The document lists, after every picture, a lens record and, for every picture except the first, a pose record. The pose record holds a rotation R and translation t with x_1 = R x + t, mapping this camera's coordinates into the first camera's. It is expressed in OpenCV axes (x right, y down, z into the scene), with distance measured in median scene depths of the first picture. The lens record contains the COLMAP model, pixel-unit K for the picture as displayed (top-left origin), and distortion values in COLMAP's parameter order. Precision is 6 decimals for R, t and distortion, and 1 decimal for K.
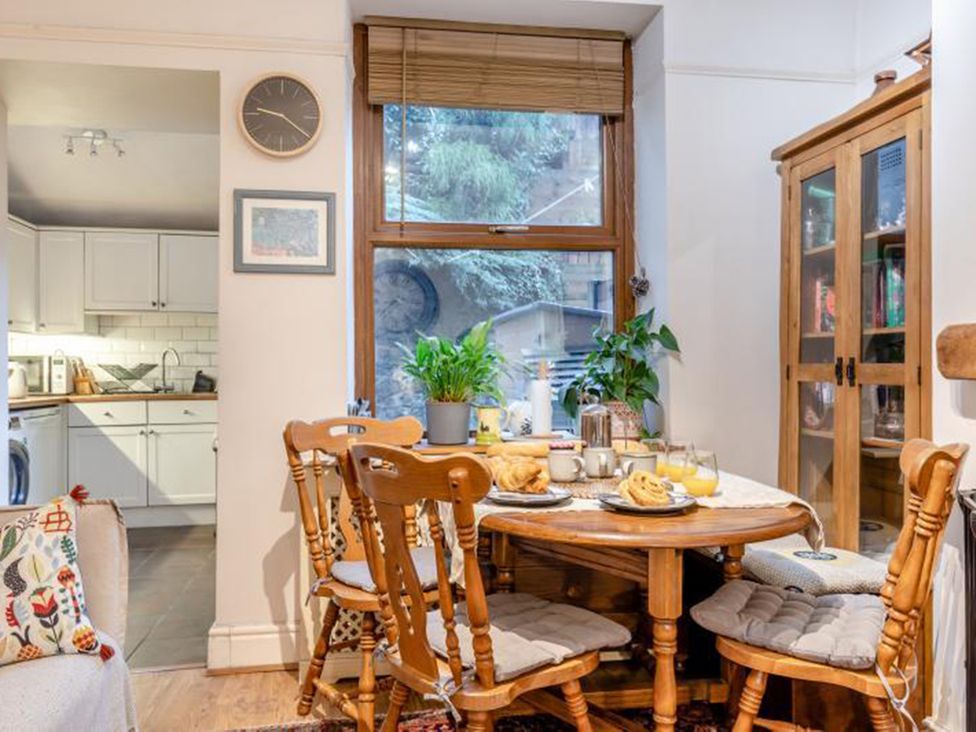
lens RADIAL K [[779.7, 0, 470.2], [0, 779.7, 367.9], [0, 0, 1]] dist [0.002299, -0.003109]
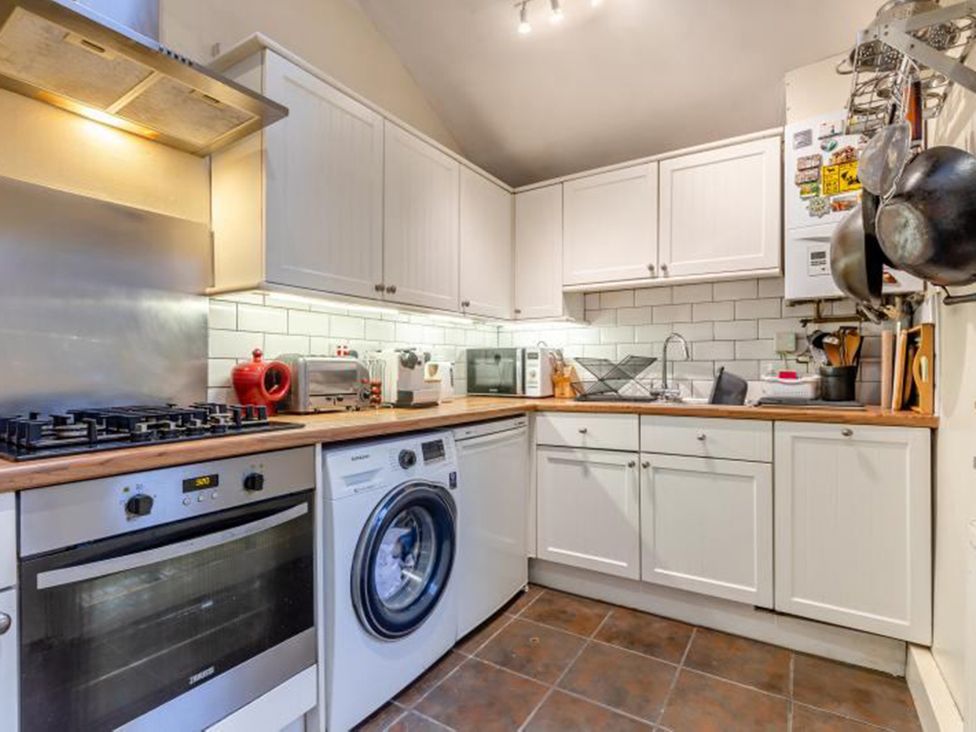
lens RADIAL K [[492.3, 0, 490.7], [0, 492.3, 366.2], [0, 0, 1]] dist [-0.000281, -0.000608]
pose [[0.754901, 0.001133, -0.655838, -0.483431], [0.002516, 0.999986, 0.004624, 0.000901], [0.655834, -0.005141, 0.754888, 1.230860]]
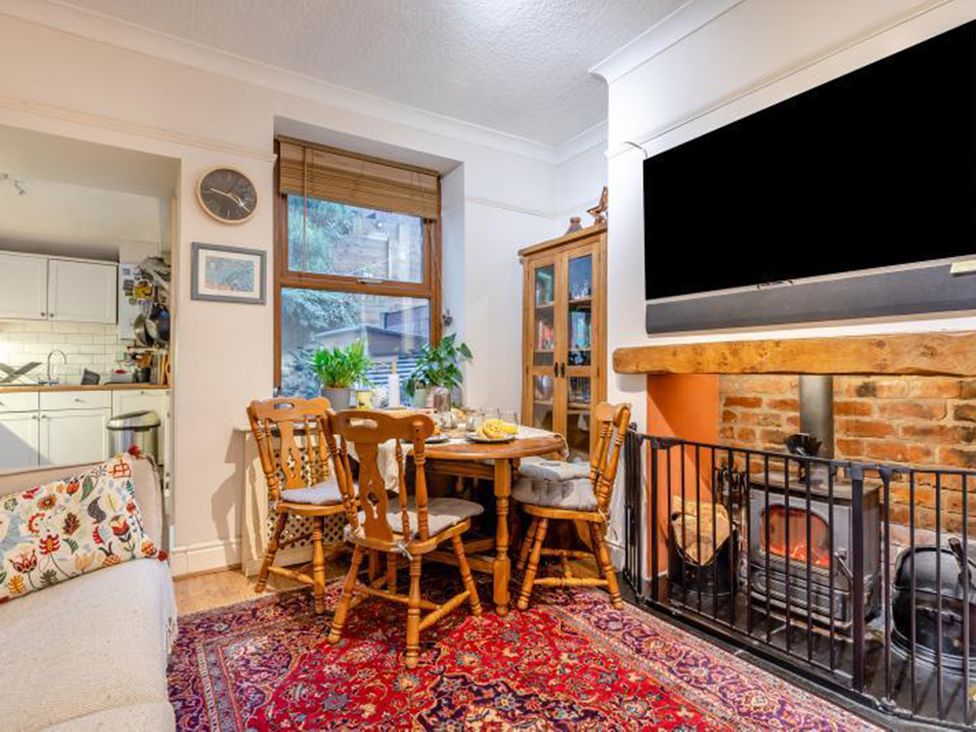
lens RADIAL K [[518.9, 0, 484.5], [0, 518.9, 366.8], [0, 0, 1]] dist [0.000238, -0.000081]
pose [[0.915276, 0.006873, 0.402768, -0.192221], [-0.005878, 0.999976, -0.003706, 0.002293], [-0.402784, 0.001024, 0.915295, -0.098576]]
